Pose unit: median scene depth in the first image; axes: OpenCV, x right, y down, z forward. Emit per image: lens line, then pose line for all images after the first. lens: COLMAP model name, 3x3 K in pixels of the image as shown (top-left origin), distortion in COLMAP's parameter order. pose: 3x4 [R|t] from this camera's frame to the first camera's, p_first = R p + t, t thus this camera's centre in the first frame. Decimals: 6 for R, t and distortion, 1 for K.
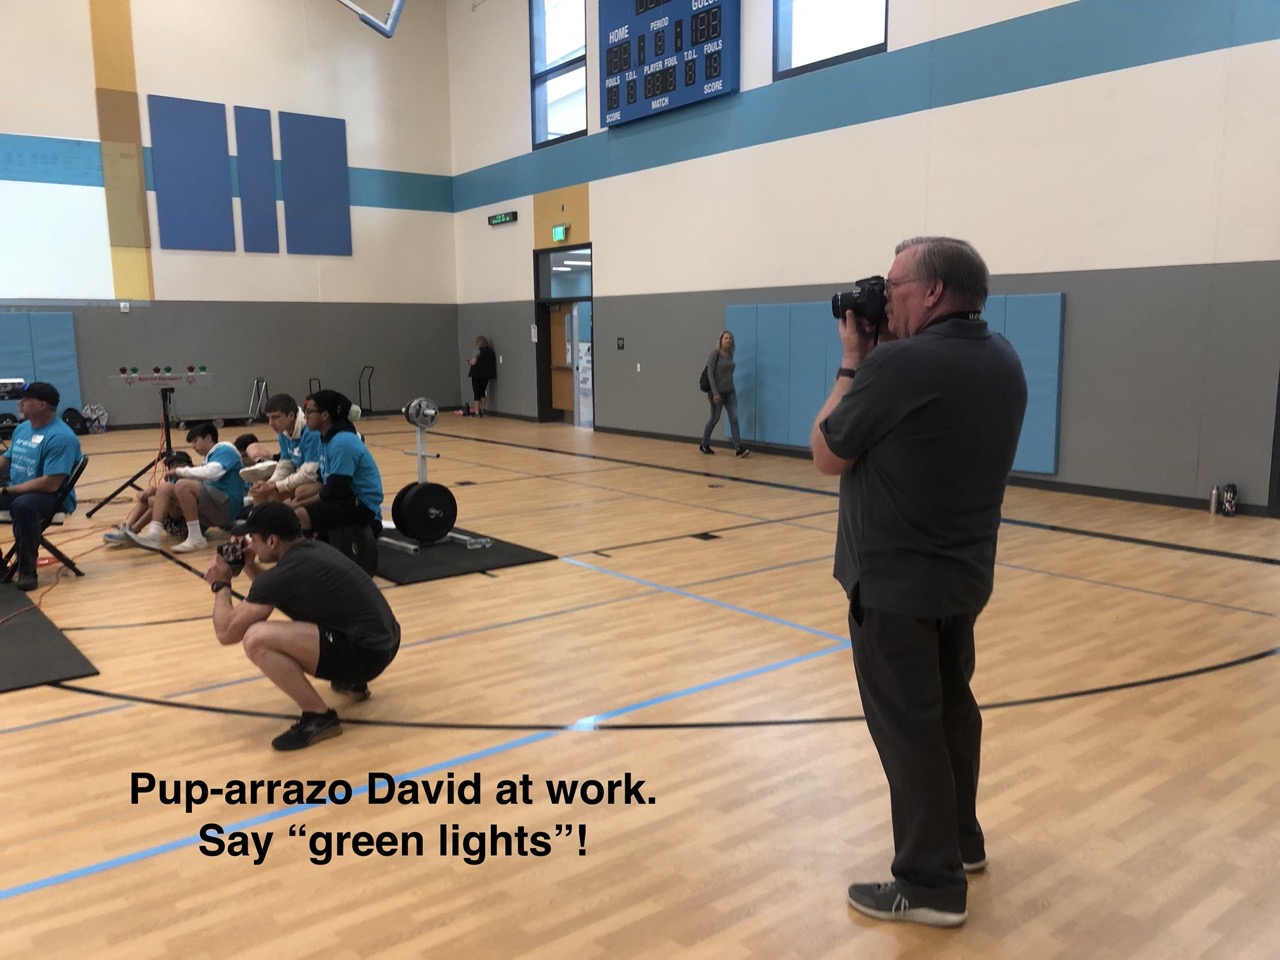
lens RADIAL K [[1052.4, 0, 637.5], [0, 1052.4, 480.4], [0, 0, 1]] dist [0.001304, 0.000562]
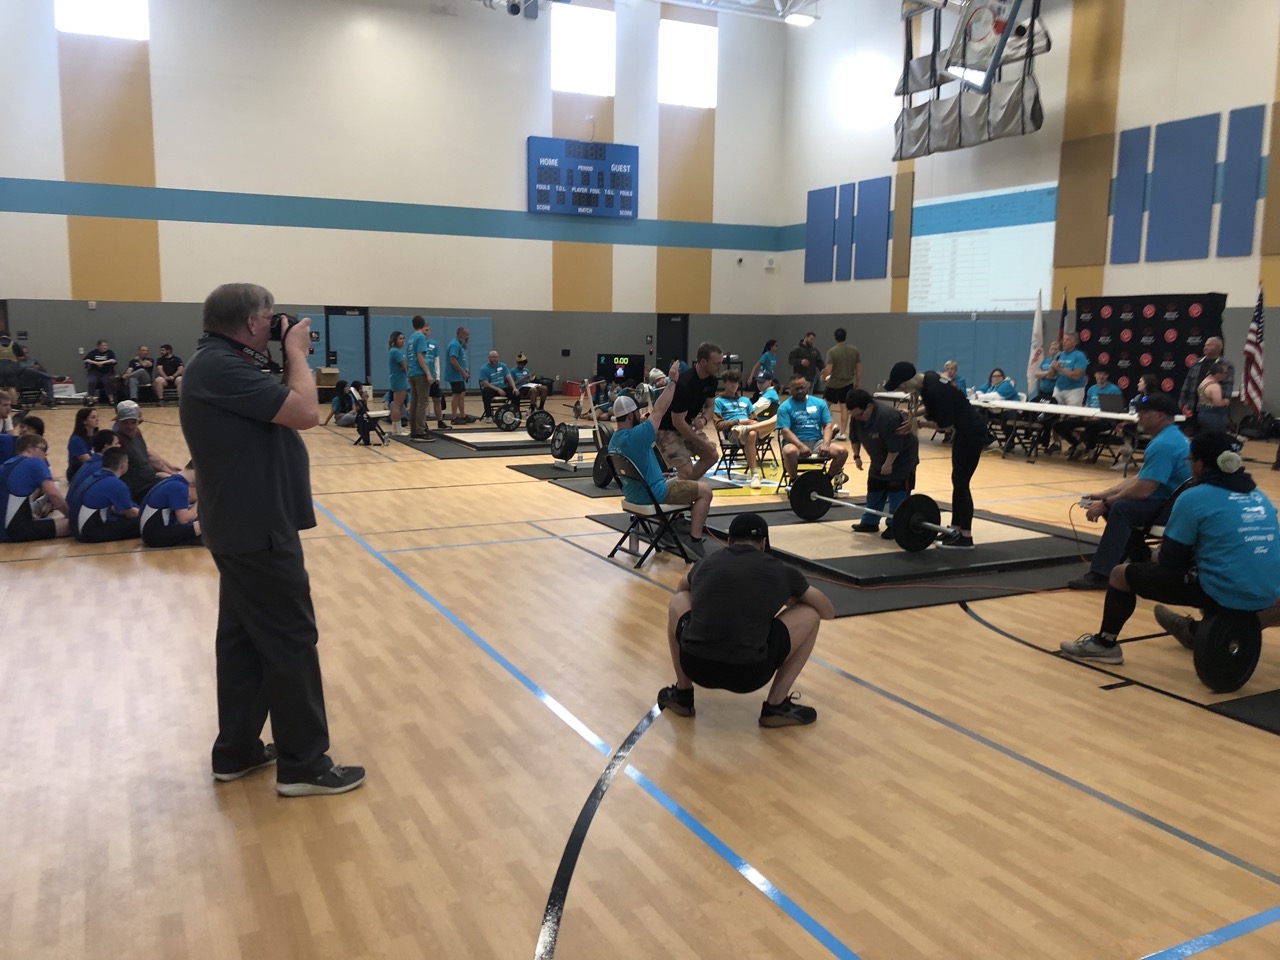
lens RADIAL K [[1052.4, 0, 637.3], [0, 1052.4, 479.4], [0, 0, 1]] dist [0.001304, 0.000562]
pose [[-0.202804, 0.153117, -0.967174, 0.629460], [-0.156272, 0.969979, 0.186330, -0.149994], [0.966669, 0.188931, -0.172788, 0.871870]]
